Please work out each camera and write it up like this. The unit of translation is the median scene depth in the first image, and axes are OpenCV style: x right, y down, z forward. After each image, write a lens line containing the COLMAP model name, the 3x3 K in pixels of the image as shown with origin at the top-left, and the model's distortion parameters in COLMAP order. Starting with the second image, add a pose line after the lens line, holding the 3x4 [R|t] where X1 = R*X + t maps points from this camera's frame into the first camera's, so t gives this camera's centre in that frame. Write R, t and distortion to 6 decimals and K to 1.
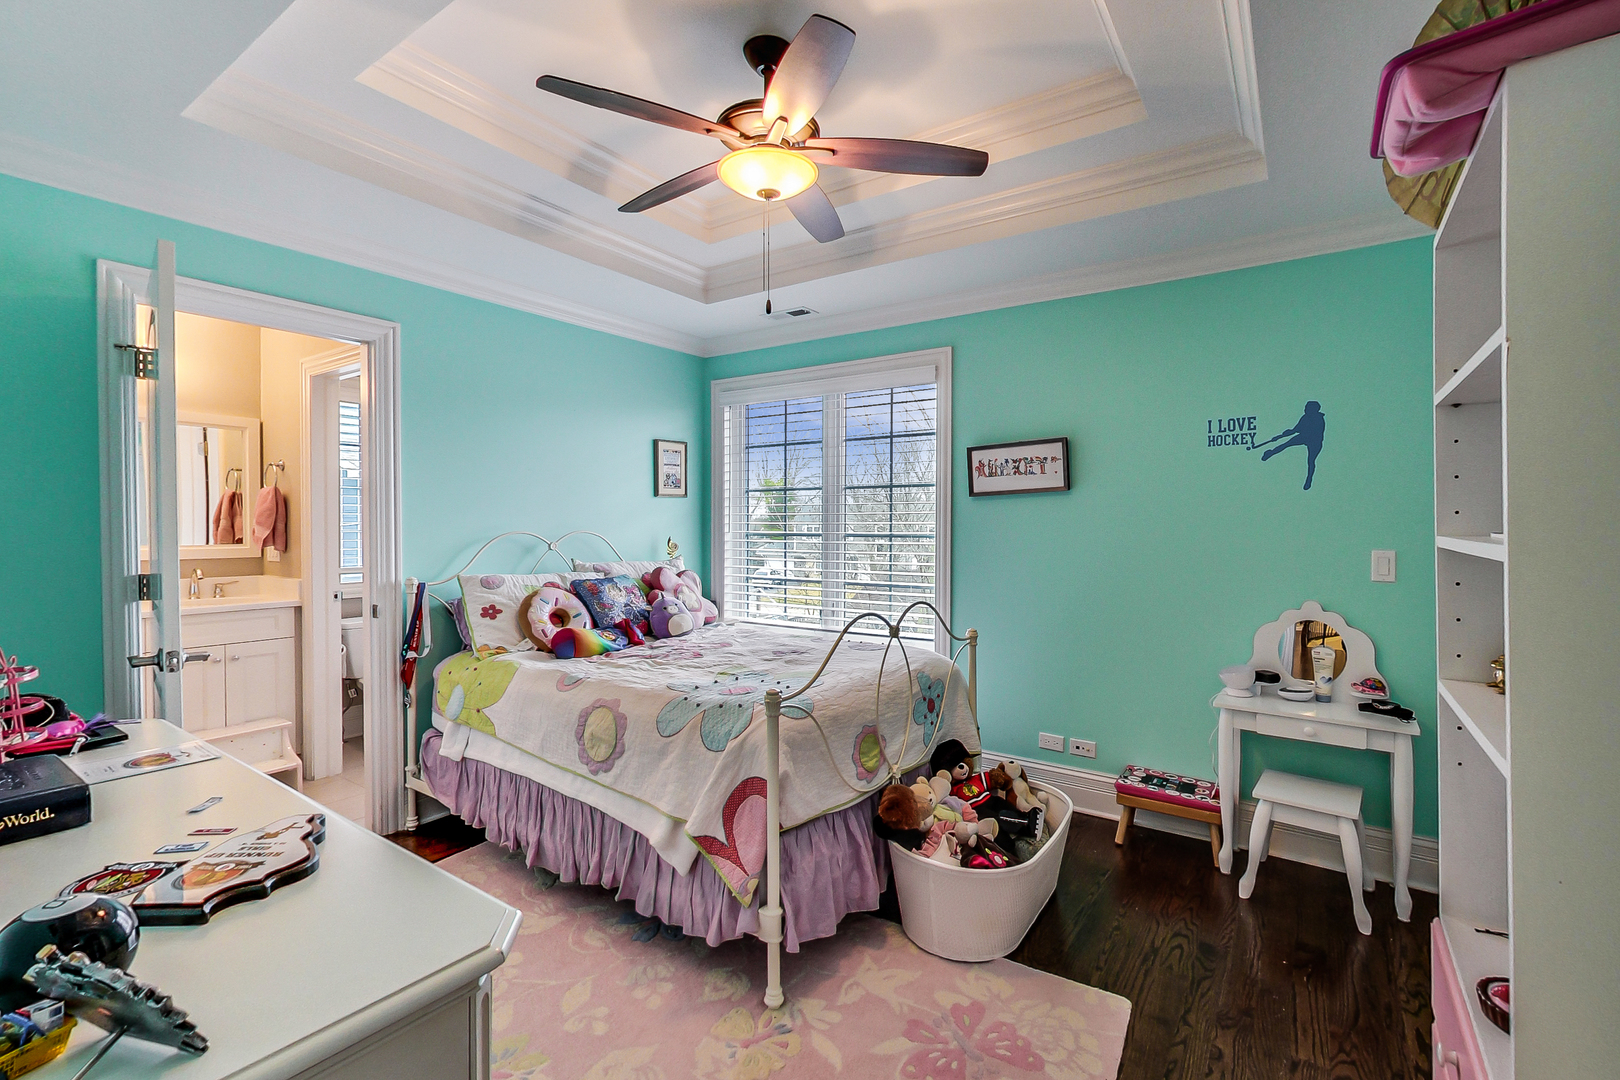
lens RADIAL K [[712.0, 0, 810.0], [0, 712.0, 540.0], [0, 0, 1]] dist [0.000626, 0.000046]
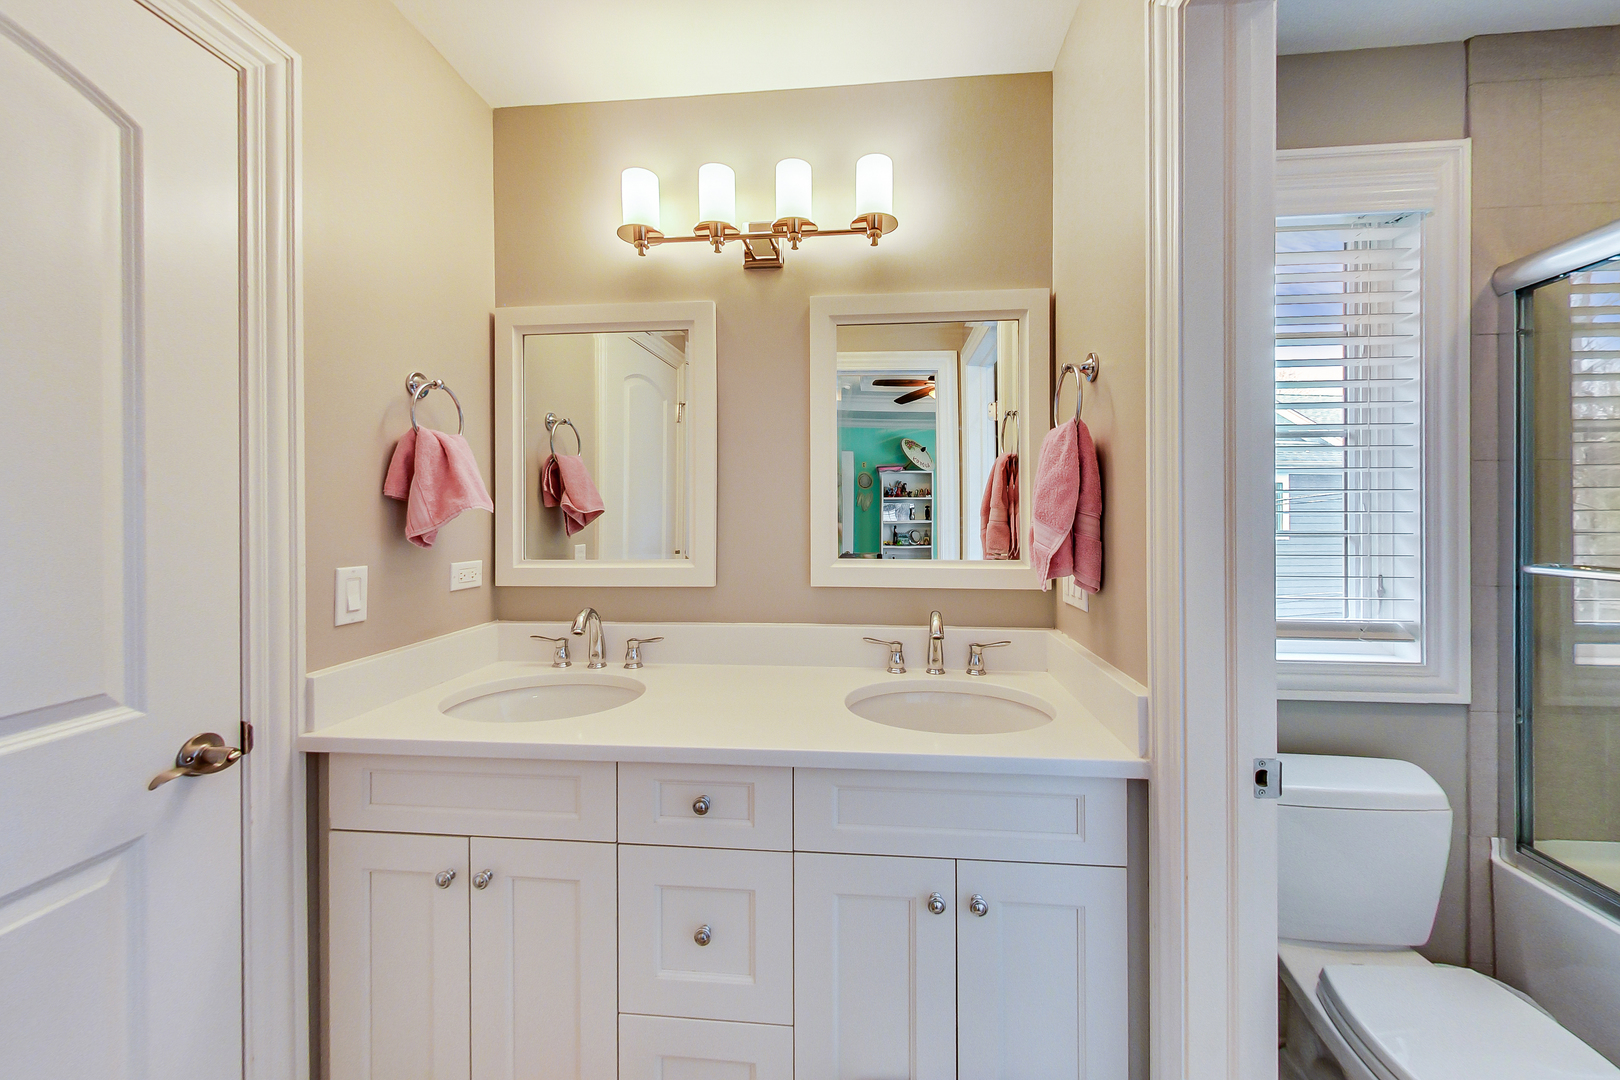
lens RADIAL K [[636.7, 0, 811.2], [0, 636.7, 511.3], [0, 0, 1]] dist [0.000230, 0.000004]
pose [[0.494918, -0.011138, -0.868868, -0.523043], [-0.006650, 0.999840, -0.016605, -0.019204], [0.868914, 0.013996, 0.494765, 0.704454]]
